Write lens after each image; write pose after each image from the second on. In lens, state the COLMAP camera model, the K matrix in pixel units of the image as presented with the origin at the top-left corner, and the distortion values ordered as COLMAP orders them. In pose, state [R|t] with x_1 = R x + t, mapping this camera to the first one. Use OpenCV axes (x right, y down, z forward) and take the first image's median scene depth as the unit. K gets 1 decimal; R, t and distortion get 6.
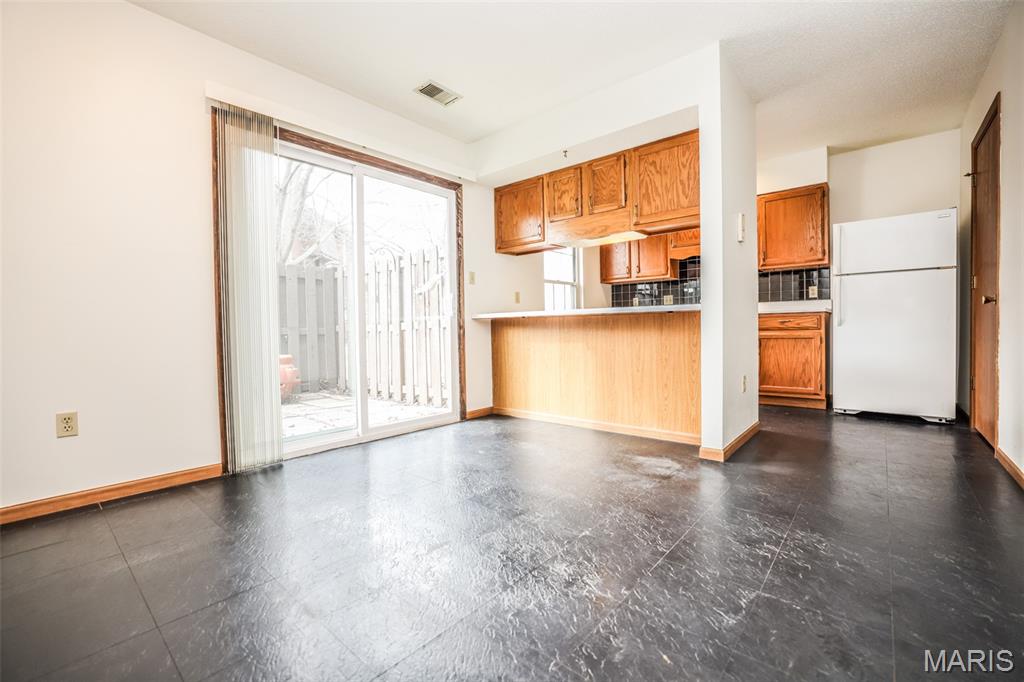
lens RADIAL K [[434.0, 0, 512.0], [0, 434.0, 341.0], [0, 0, 1]] dist [-0.043065, 0.012918]
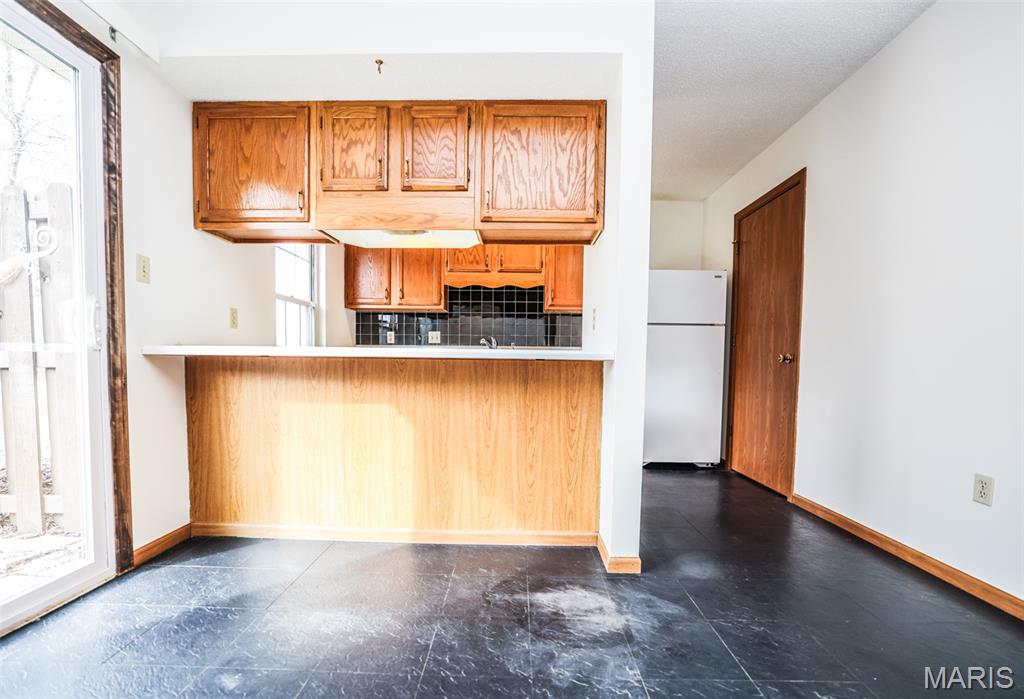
lens RADIAL K [[455.7, 0, 513.6], [0, 455.7, 386.9], [0, 0, 1]] dist [-0.028843, 0.000913]
pose [[0.762389, -0.007685, 0.647074, -0.102275], [-0.006247, 0.999796, 0.019234, -0.028512], [-0.647089, -0.018705, 0.762185, 0.368698]]
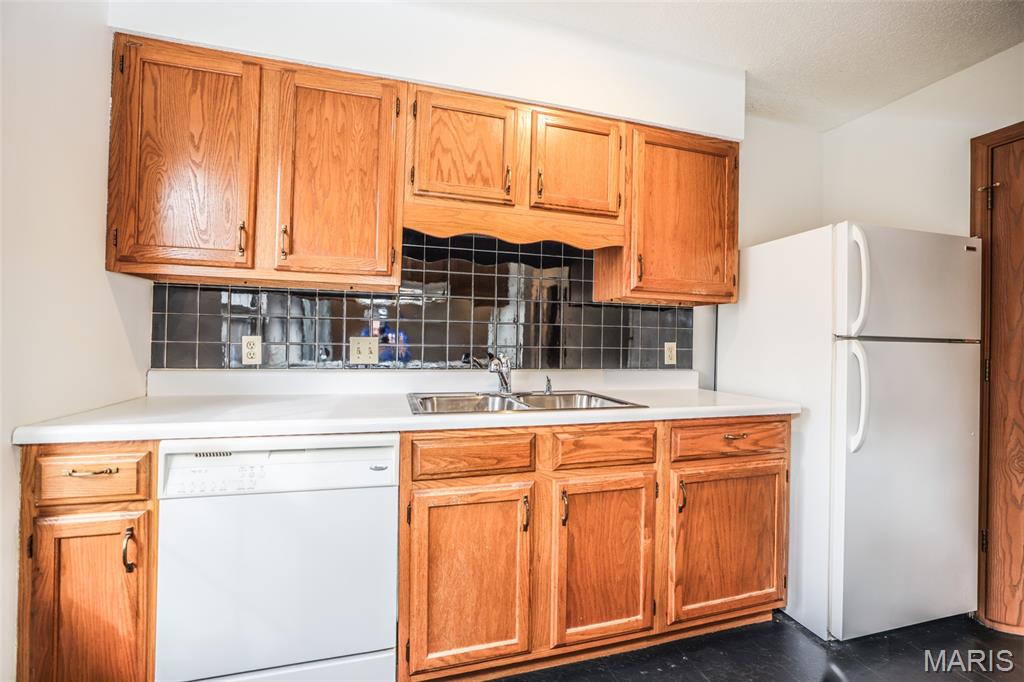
lens RADIAL K [[434.0, 0, 512.0], [0, 434.0, 341.0], [0, 0, 1]] dist [-0.043065, 0.012918]
pose [[0.543769, 0.029089, 0.838731, 0.195753], [-0.003869, 0.999475, -0.032155, -0.130131], [-0.839226, 0.014240, 0.543596, 1.013932]]
